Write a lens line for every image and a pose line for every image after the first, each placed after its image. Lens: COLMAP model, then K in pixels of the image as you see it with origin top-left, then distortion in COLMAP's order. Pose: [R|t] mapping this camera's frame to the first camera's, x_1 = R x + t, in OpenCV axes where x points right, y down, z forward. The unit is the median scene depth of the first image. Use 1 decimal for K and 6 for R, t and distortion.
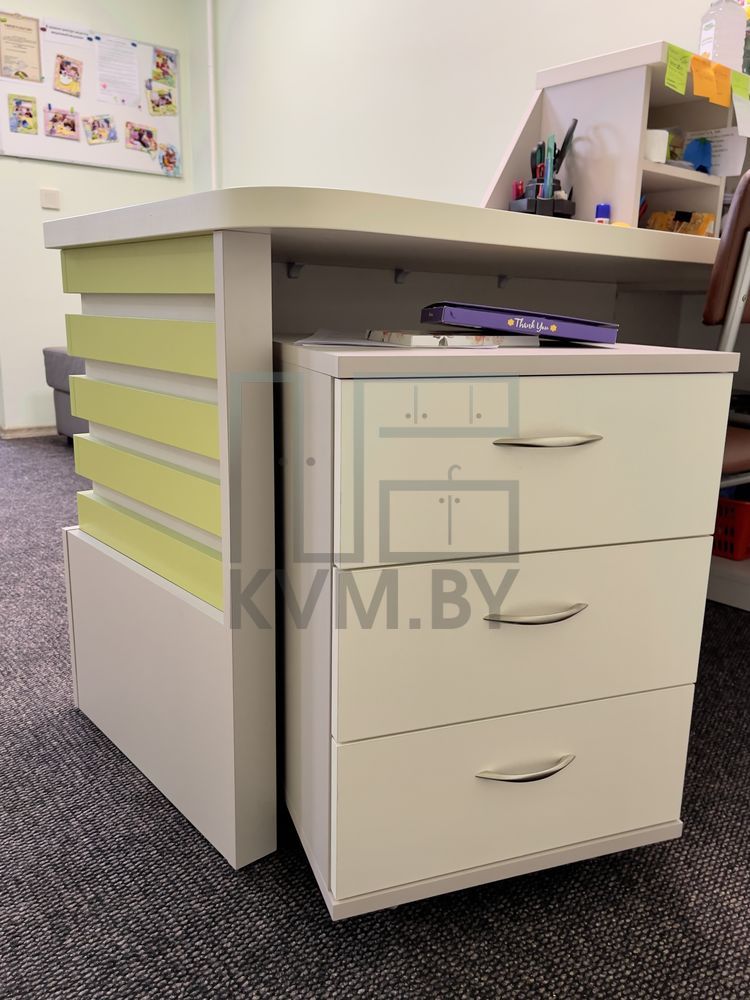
lens RADIAL K [[818.0, 0, 376.8], [0, 818.0, 493.9], [0, 0, 1]] dist [0.067422, -0.092341]
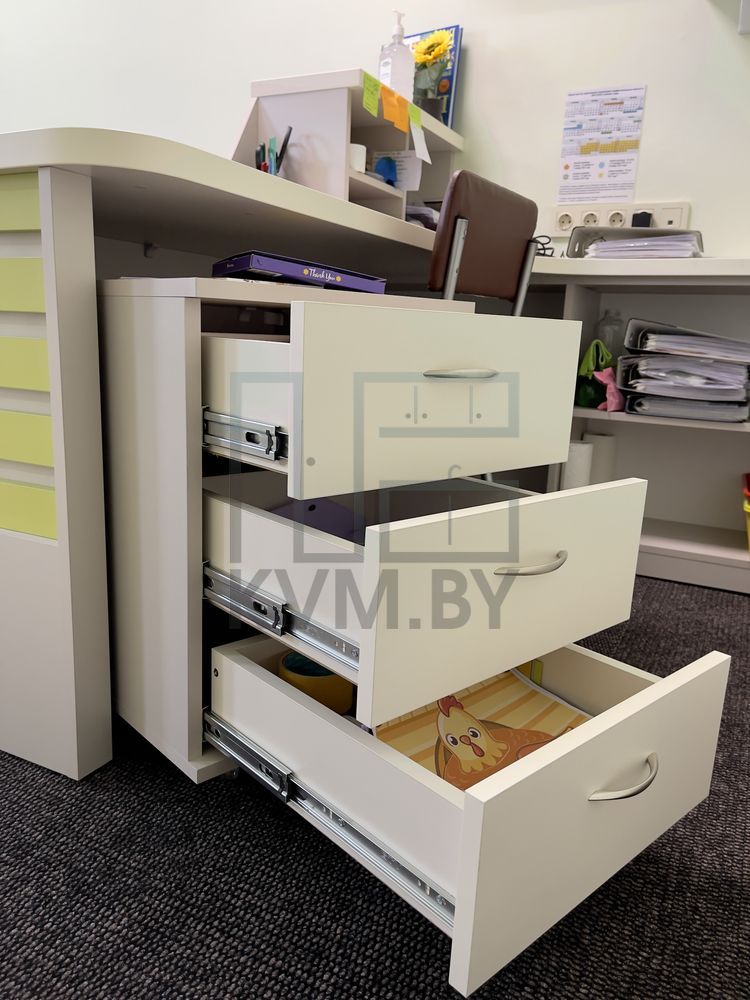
lens RADIAL K [[766.5, 0, 378.7], [0, 766.5, 498.6], [0, 0, 1]] dist [0.023054, -0.020376]
pose [[0.921183, -0.065963, 0.383497, -0.091727], [0.062869, 0.997809, 0.020610, 0.050836], [-0.384016, 0.005124, 0.923312, -0.039416]]
